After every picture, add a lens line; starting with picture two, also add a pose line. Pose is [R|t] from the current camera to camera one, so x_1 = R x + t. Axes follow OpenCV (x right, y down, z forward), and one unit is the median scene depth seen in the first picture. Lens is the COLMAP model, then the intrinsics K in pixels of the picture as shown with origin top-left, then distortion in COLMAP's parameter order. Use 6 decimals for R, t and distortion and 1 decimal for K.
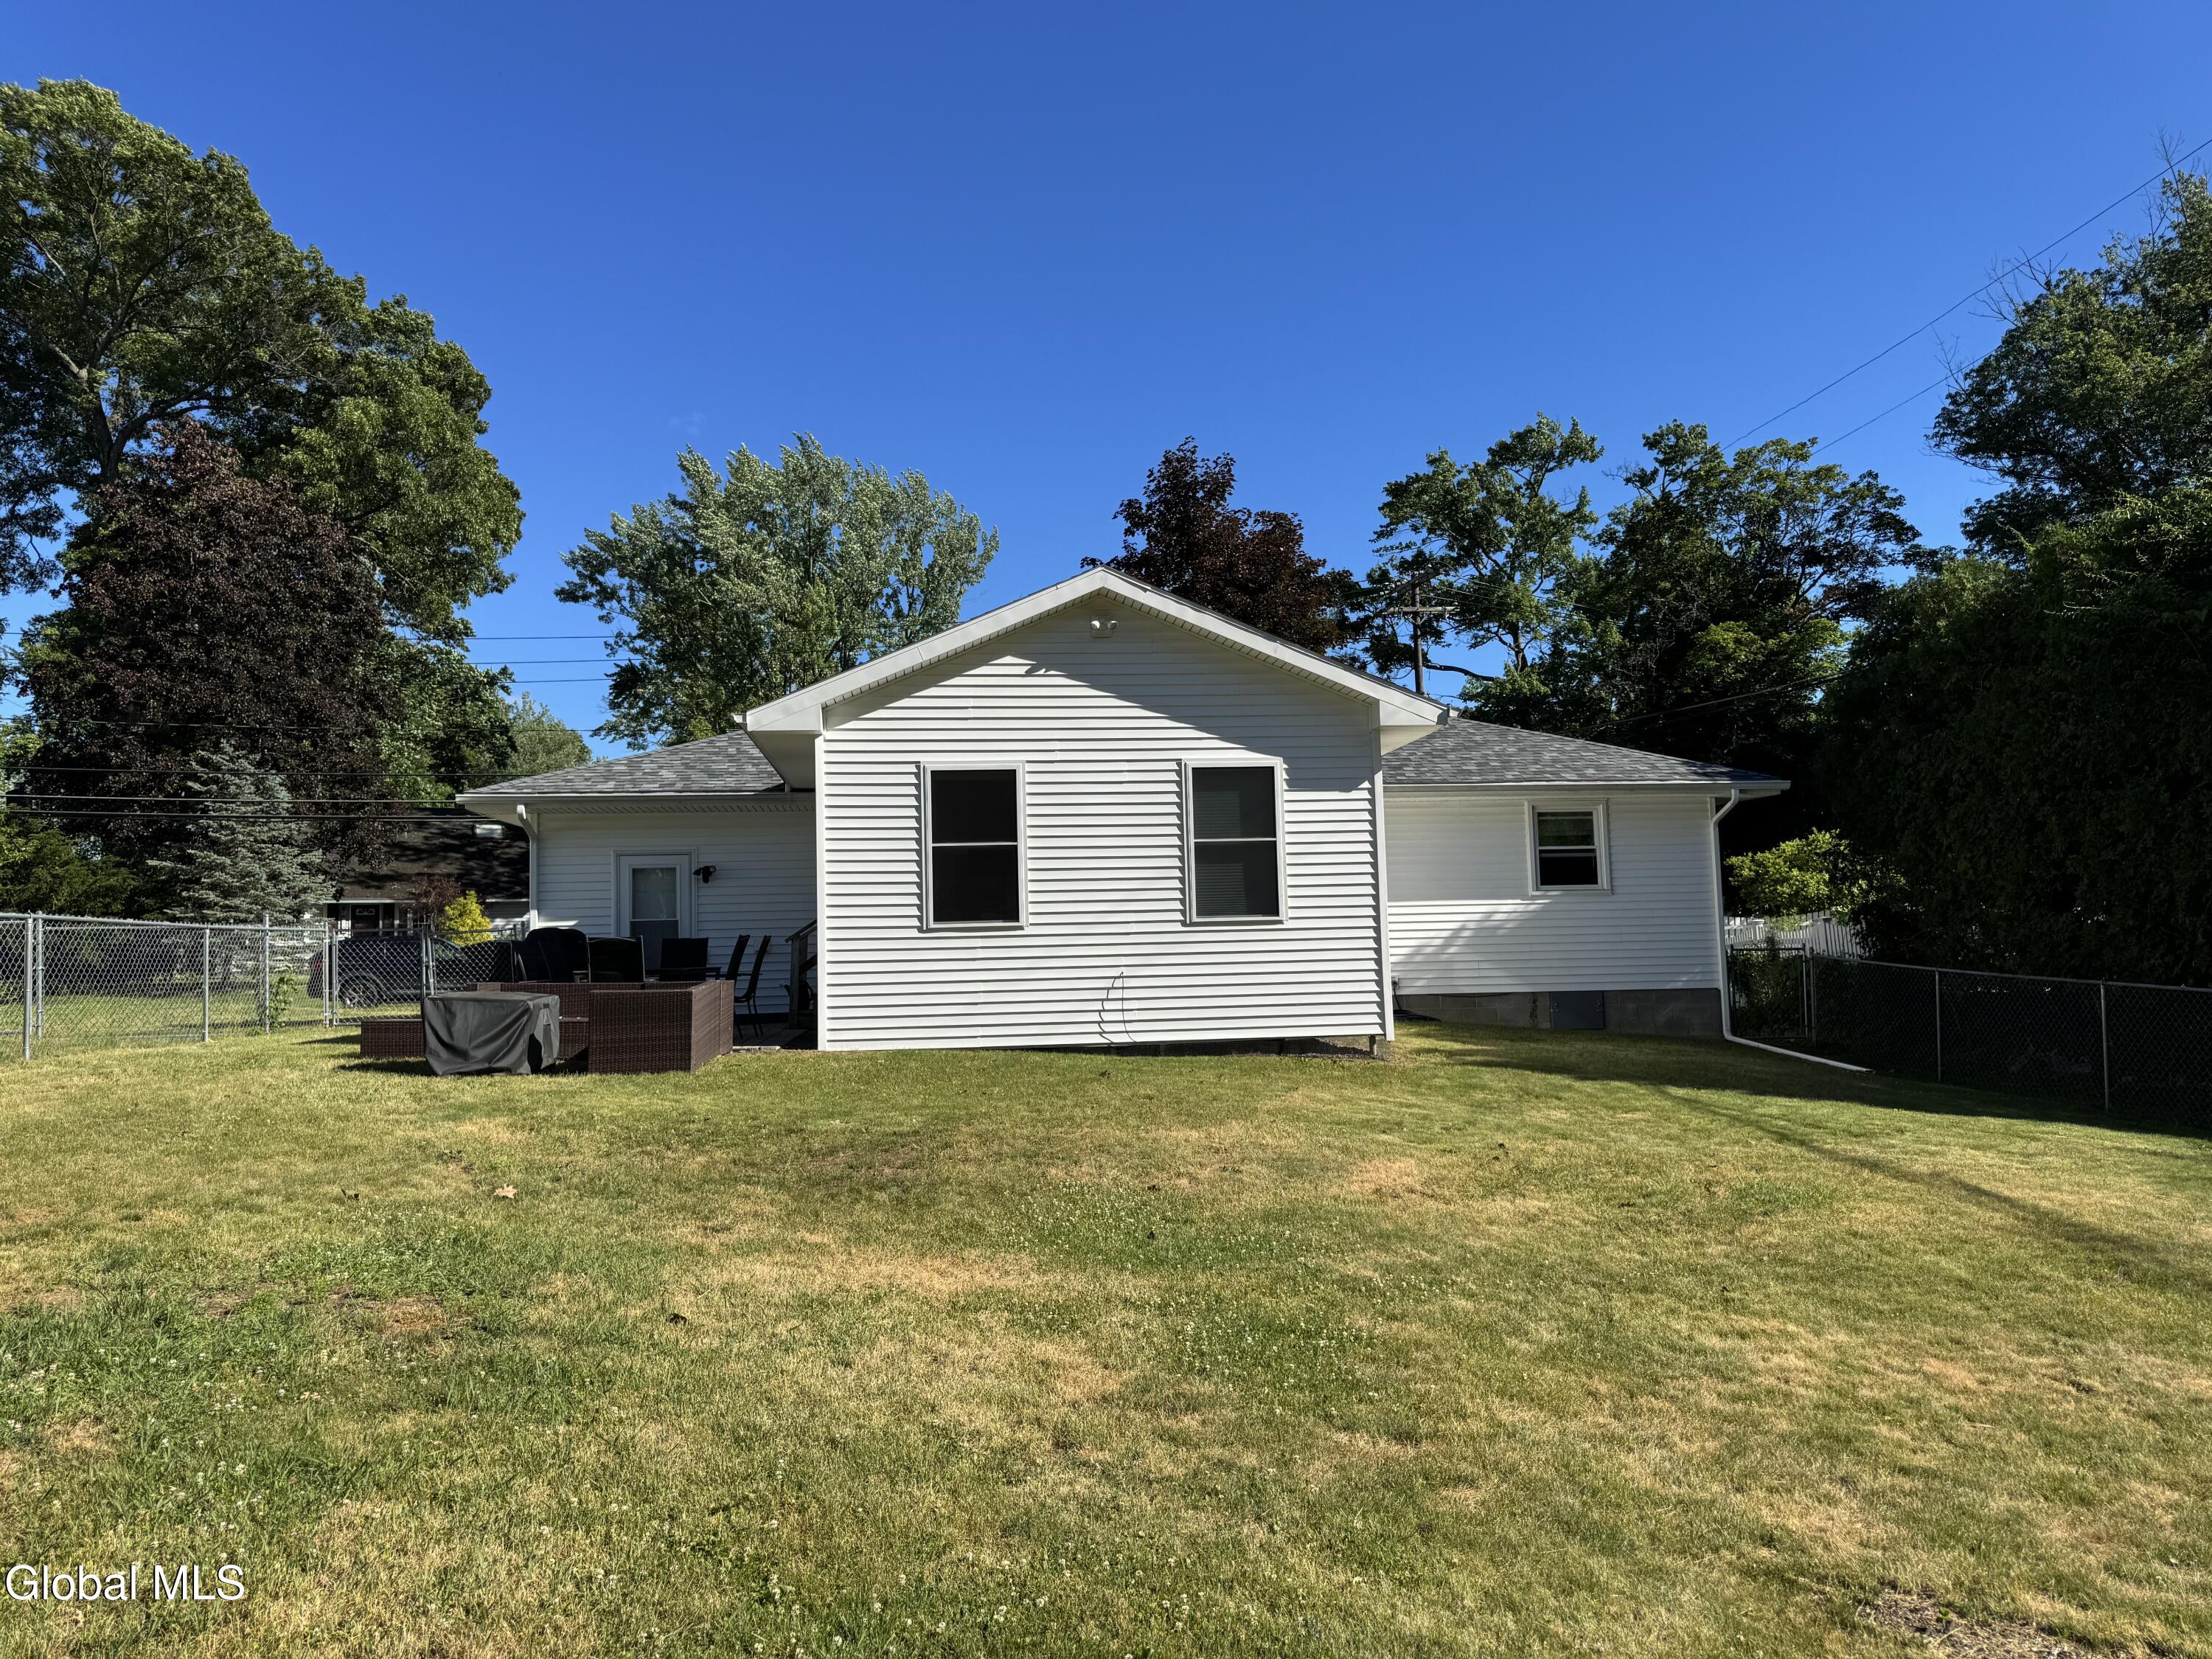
lens RADIAL K [[1546.5, 0, 1102.7], [0, 1546.5, 861.6], [0, 0, 1]] dist [0.089946, -0.095236]
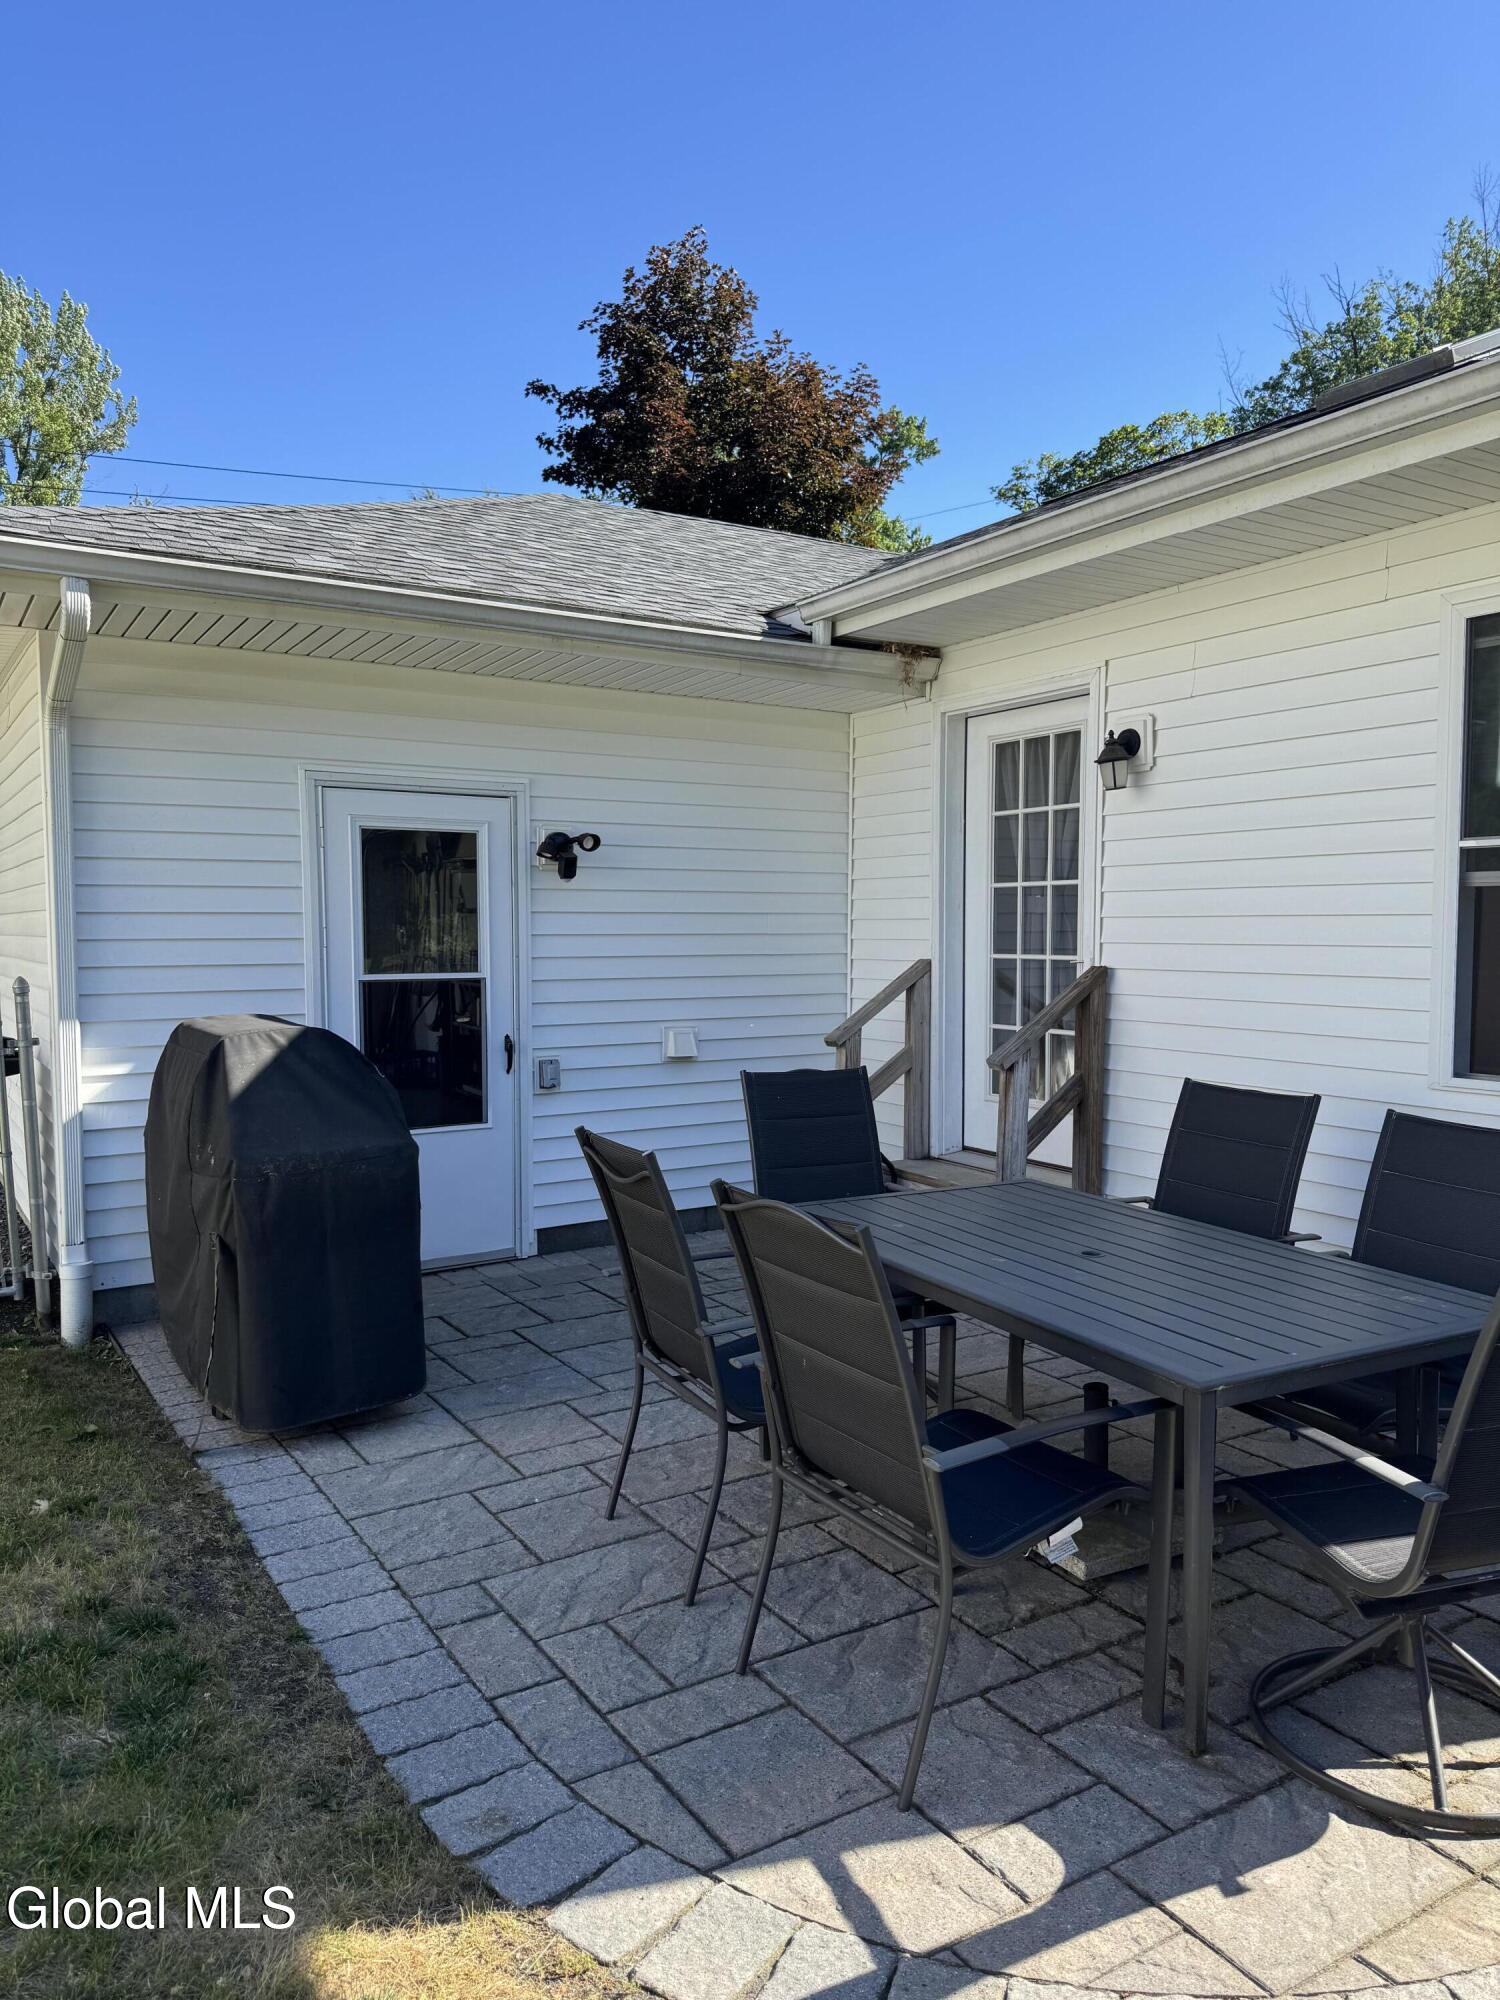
lens RADIAL K [[1404.0, 0, 751.7], [0, 1404.0, 1010.1], [0, 0, 1]] dist [0.127266, -0.206390]
pose [[0.902802, -0.007897, 0.429984, -0.159348], [-0.045768, 0.992389, 0.114322, 0.002090], [-0.427614, -0.122890, 0.895569, 0.298004]]
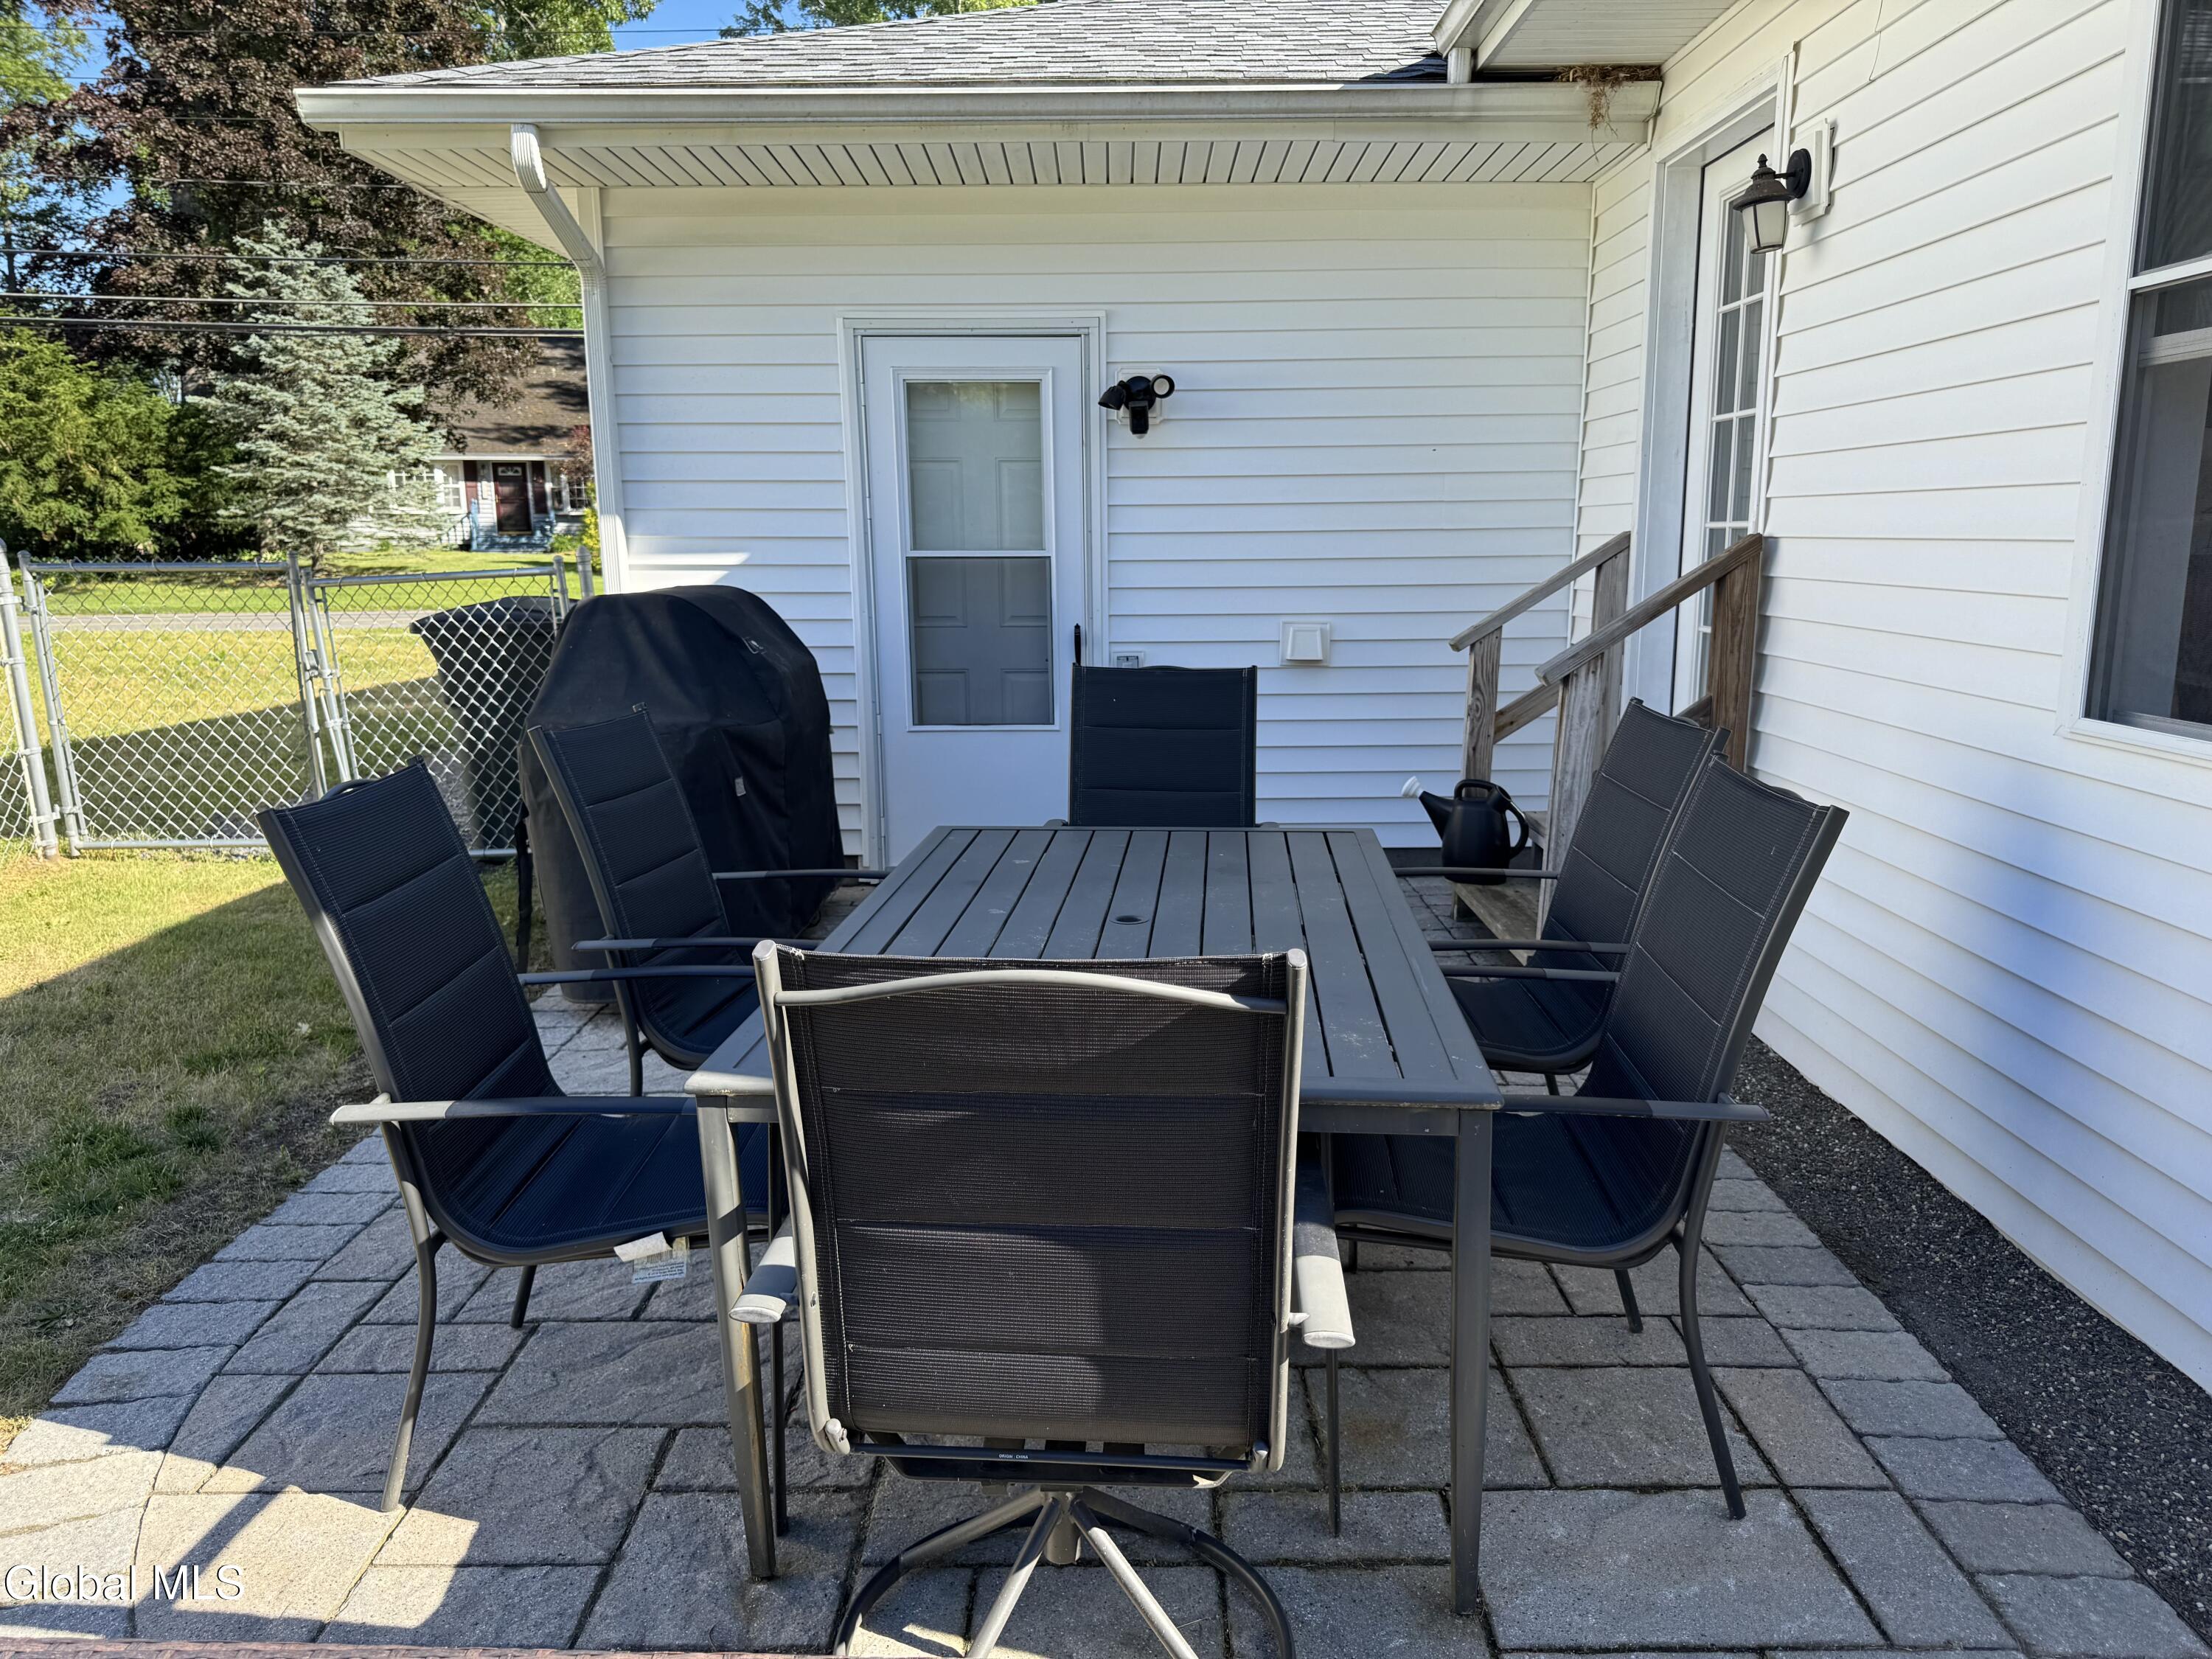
lens RADIAL K [[1572.2, 0, 1106.0], [0, 1572.2, 829.5], [0, 0, 1]] dist [0.065039, -0.094962]
pose [[0.992916, 0.035752, -0.113310, -0.098690], [-0.006167, 0.967878, 0.251346, 0.005083], [0.118656, -0.248866, 0.961242, 0.300769]]
